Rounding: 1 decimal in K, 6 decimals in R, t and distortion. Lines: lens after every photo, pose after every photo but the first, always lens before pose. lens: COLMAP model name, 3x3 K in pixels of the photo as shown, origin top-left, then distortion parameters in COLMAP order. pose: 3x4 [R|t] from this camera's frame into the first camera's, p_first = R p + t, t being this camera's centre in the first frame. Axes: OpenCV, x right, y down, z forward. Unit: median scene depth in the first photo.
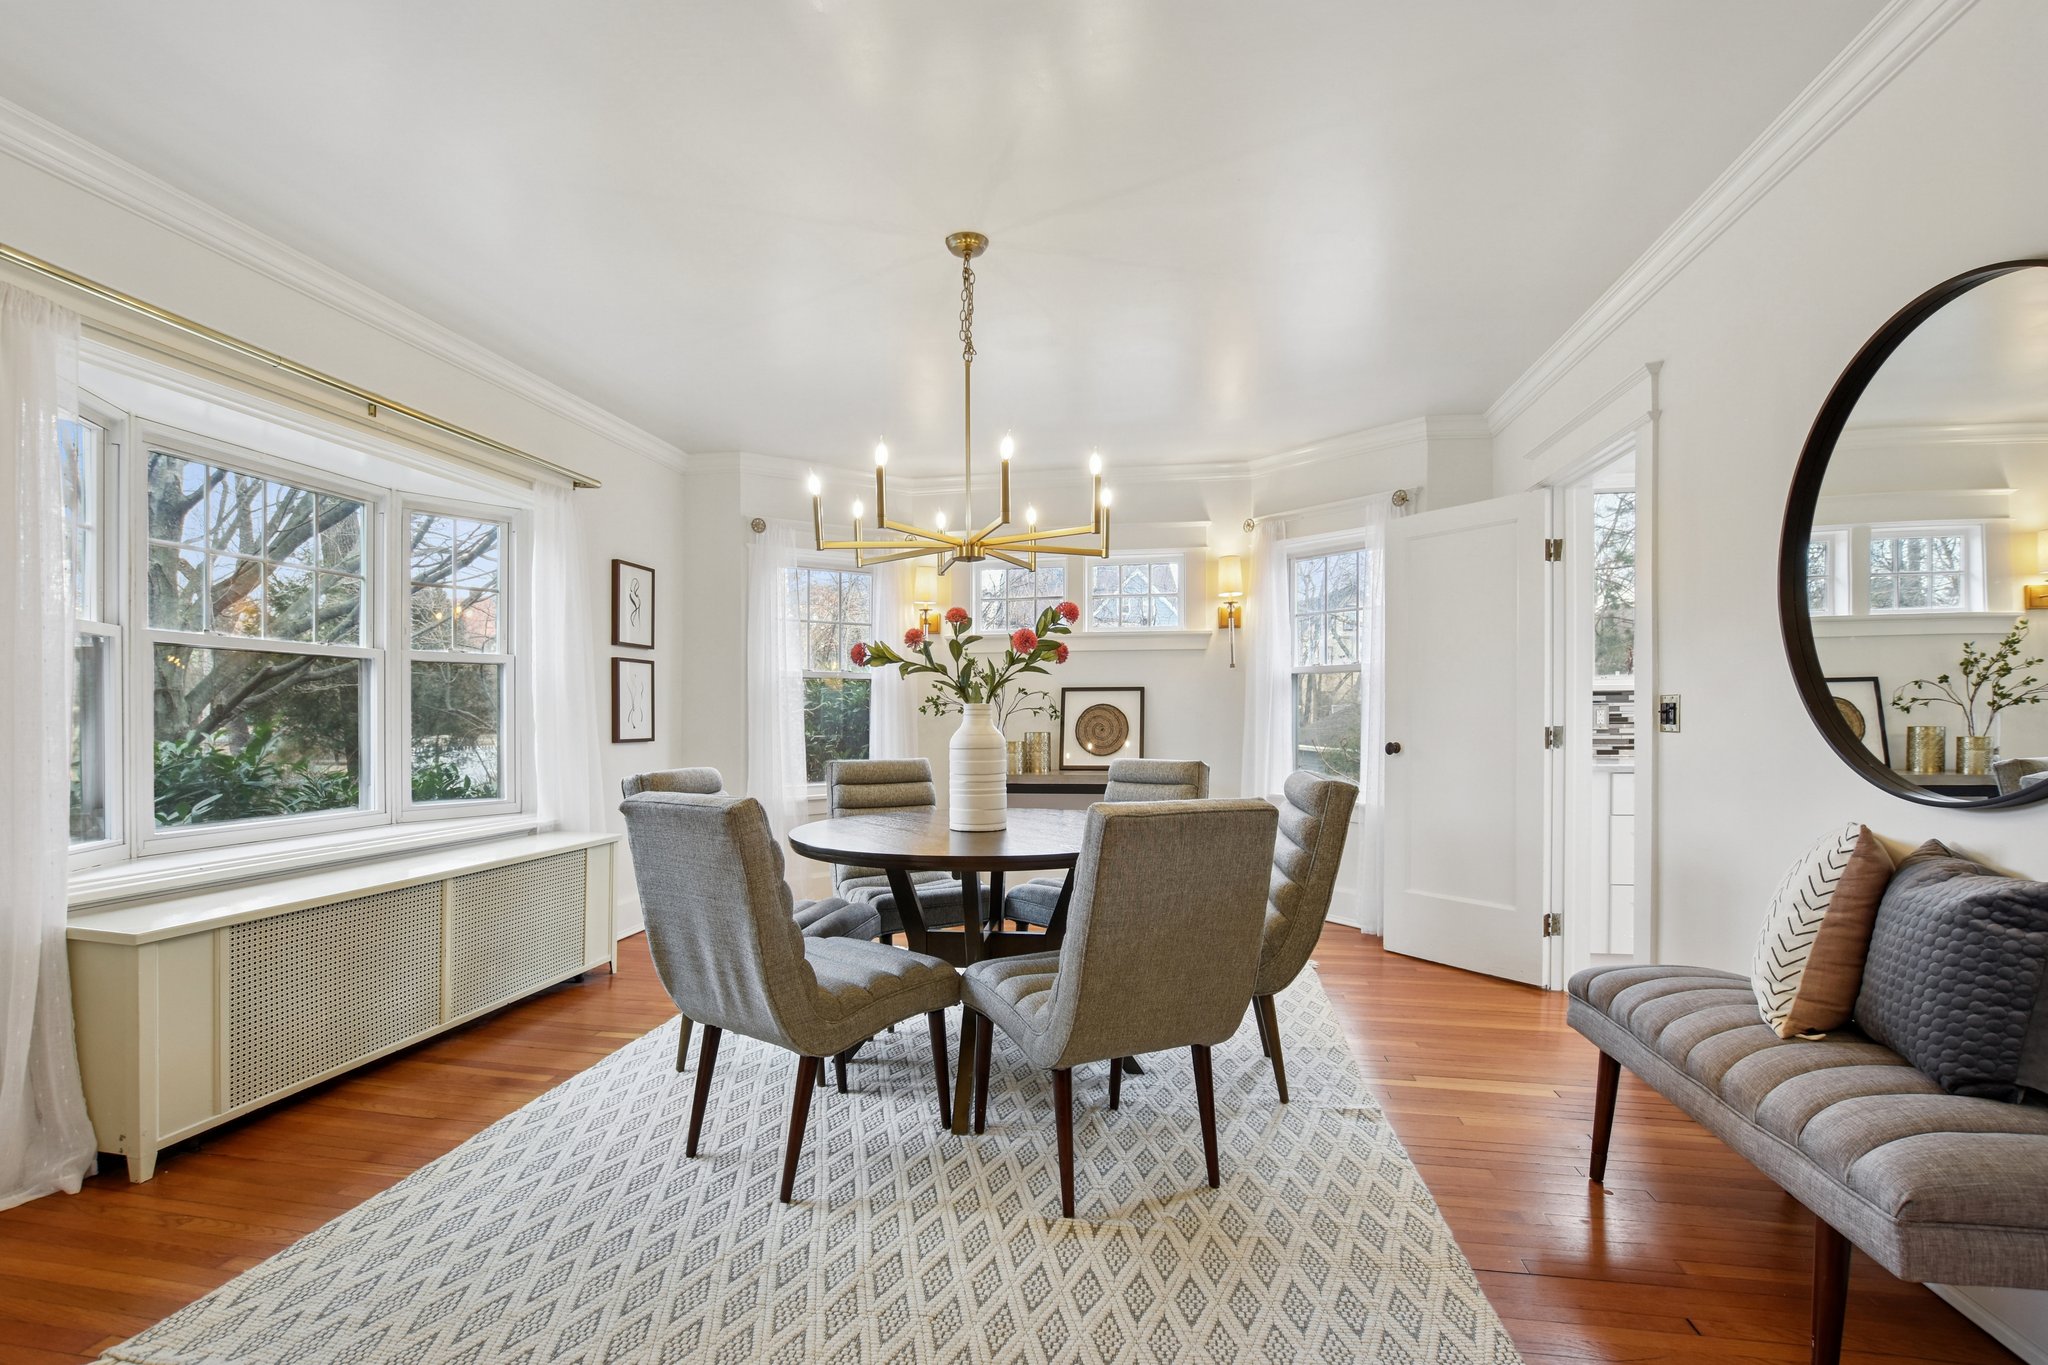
lens RADIAL K [[927.9, 0, 1019.9], [0, 927.9, 720.4], [0, 0, 1]] dist [0.002696, -0.005070]
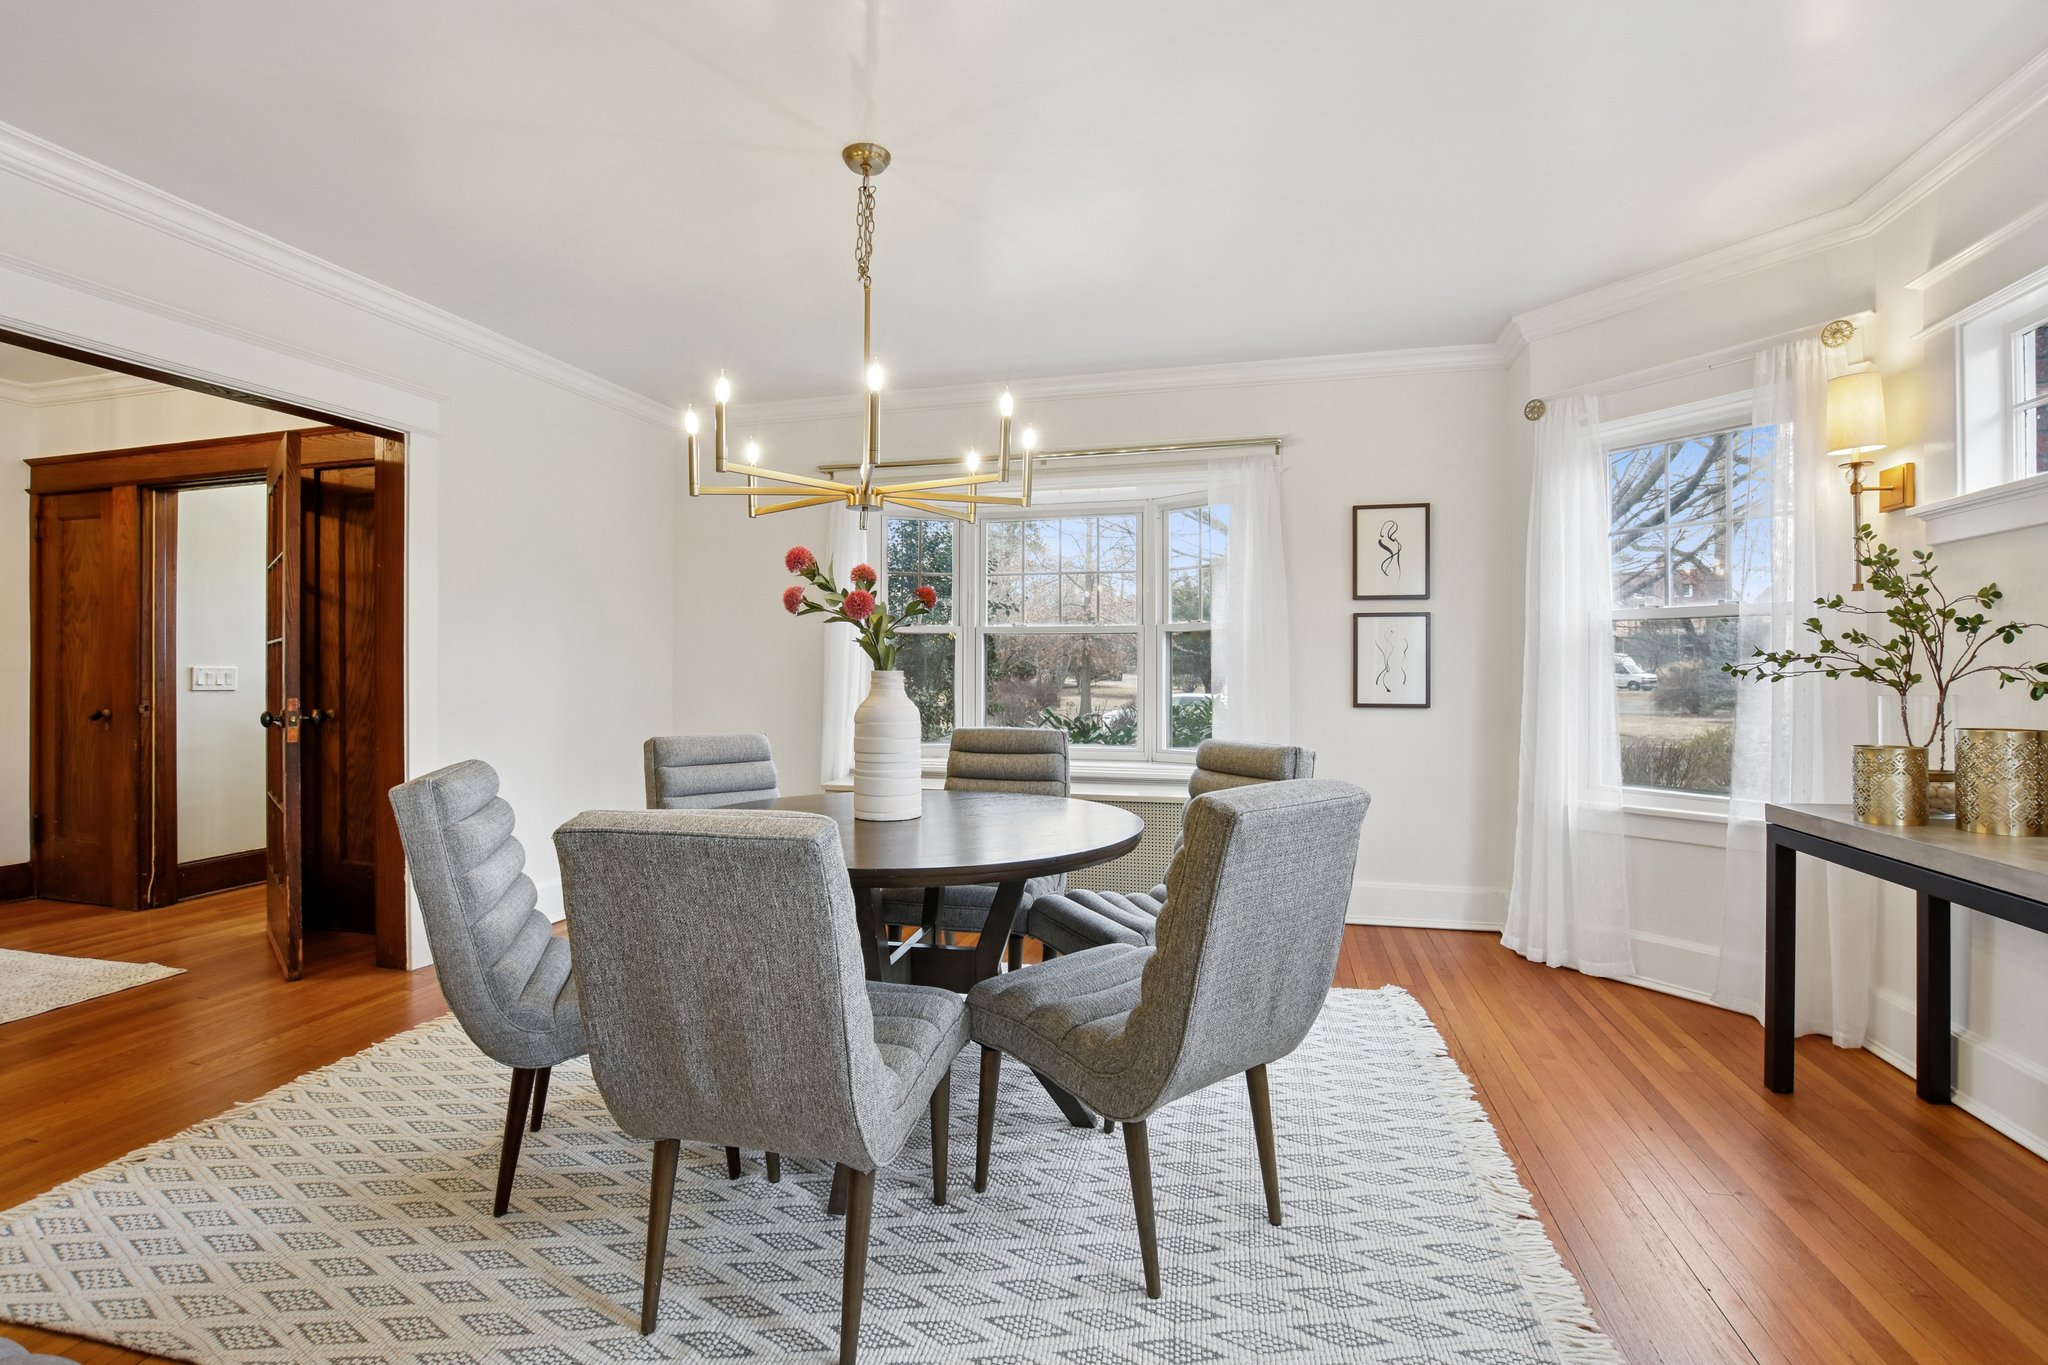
lens RADIAL K [[927.9, 0, 1026.7], [0, 927.9, 673.3], [0, 0, 1]] dist [0.002696, -0.005070]
pose [[-0.072523, 0.006171, -0.997348, 0.581773], [-0.012340, 0.999899, 0.007084, -0.012421], [0.997290, 0.012821, -0.072440, 0.861429]]
